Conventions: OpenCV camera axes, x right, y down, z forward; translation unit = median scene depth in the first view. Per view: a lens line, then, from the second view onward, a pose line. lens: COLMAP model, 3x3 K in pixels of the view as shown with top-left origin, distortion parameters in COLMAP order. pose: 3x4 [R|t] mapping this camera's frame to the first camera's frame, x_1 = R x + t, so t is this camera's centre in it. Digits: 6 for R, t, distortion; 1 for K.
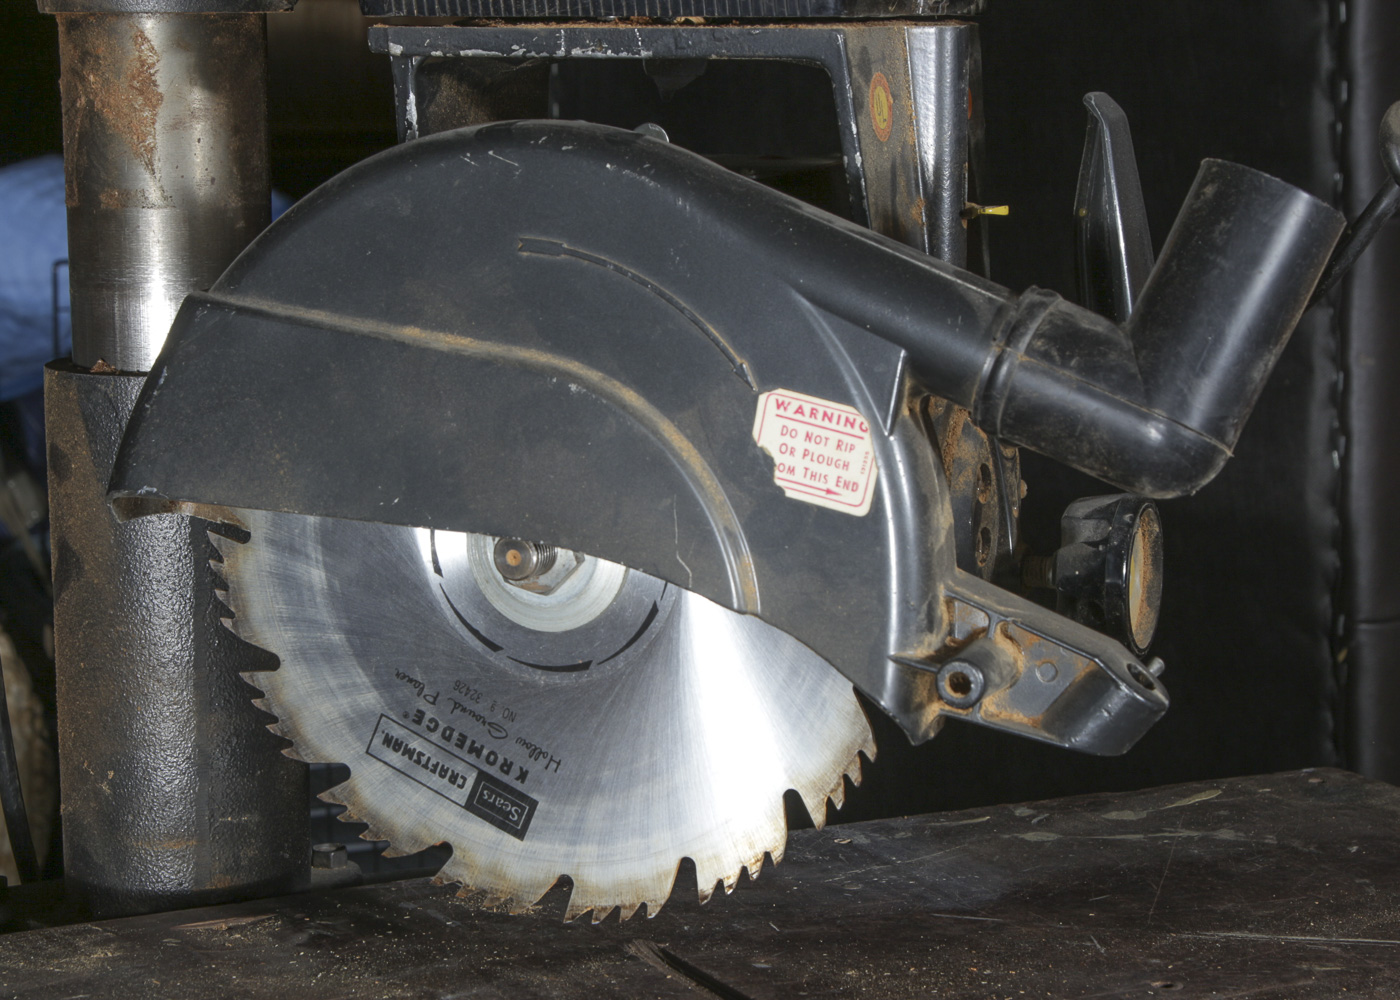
lens RADIAL K [[3324.4, 0, 700.0], [0, 3324.4, 500.0], [0, 0, 1]] dist [0.094728, -0.164048]
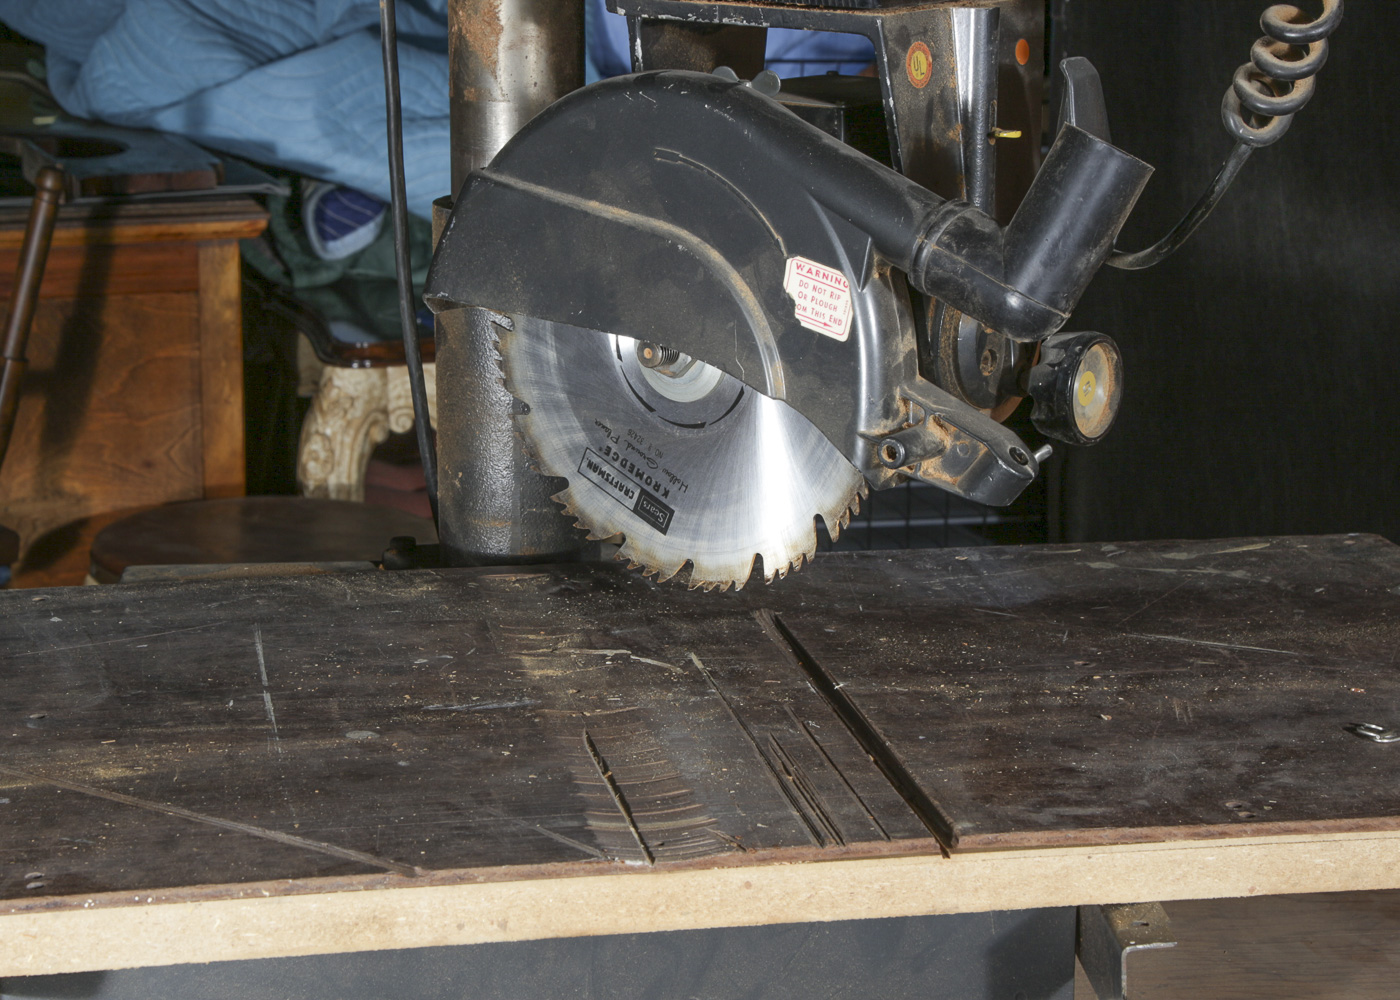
lens RADIAL K [[3324.4, 0, 700.0], [0, 3324.4, 500.0], [0, 0, 1]] dist [0.094728, -0.164048]
pose [[0.962604, 0.071695, -0.261252, 0.367840], [-0.049908, 0.994771, 0.089106, -0.052650], [0.266275, -0.072736, 0.961149, -0.481320]]
